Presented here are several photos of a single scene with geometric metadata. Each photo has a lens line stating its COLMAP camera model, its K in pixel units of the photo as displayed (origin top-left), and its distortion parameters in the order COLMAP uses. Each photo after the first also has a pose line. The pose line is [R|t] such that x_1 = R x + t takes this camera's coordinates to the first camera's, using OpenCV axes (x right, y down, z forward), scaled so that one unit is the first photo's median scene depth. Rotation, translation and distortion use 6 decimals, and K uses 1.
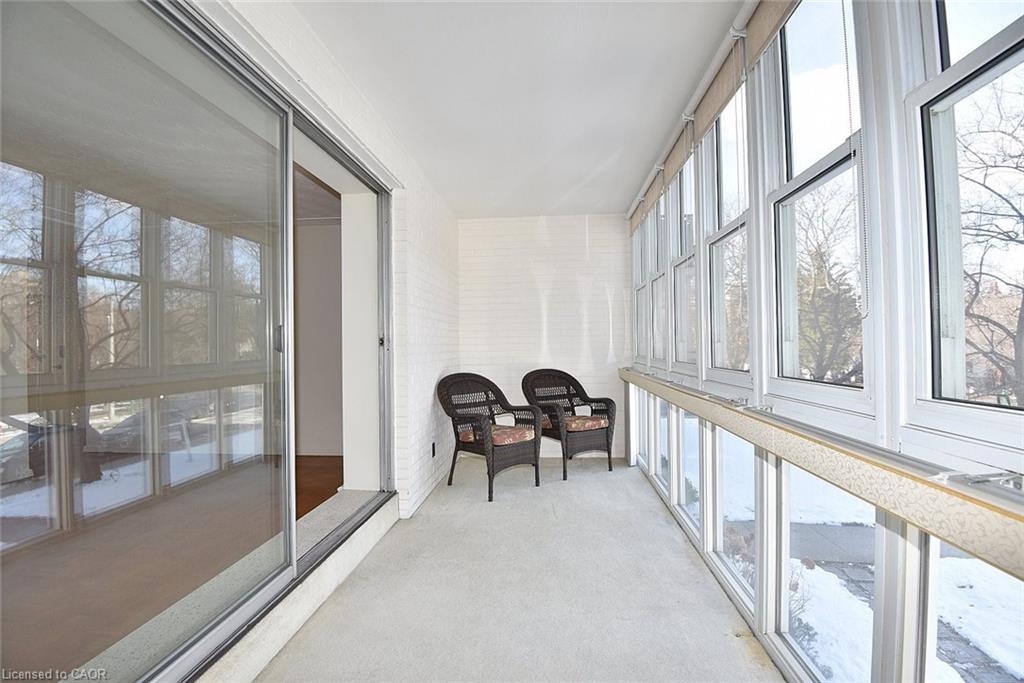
lens RADIAL K [[481.7, 0, 512.0], [0, 481.7, 341.5], [0, 0, 1]] dist [-0.050425, -0.000197]
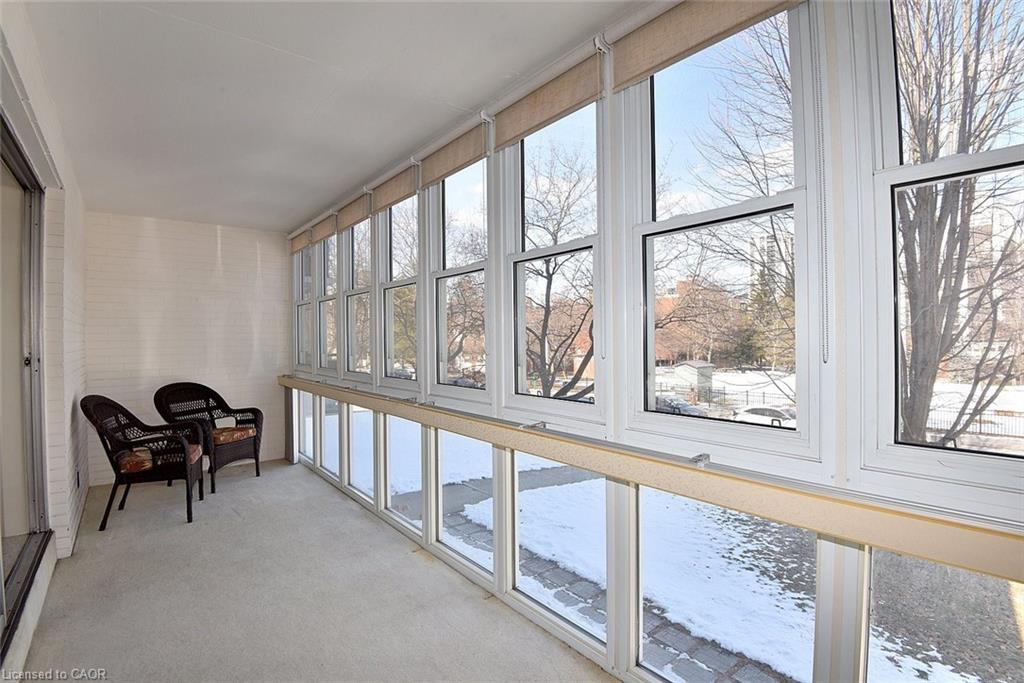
lens RADIAL K [[481.5, 0, 516.9], [0, 481.5, 341.6], [0, 0, 1]] dist [-0.027856, -0.000919]
pose [[0.686216, 0.017044, 0.727198, -0.272492], [-0.012539, 0.999854, -0.011603, -0.036051], [-0.727290, -0.001156, 0.686330, -0.212934]]
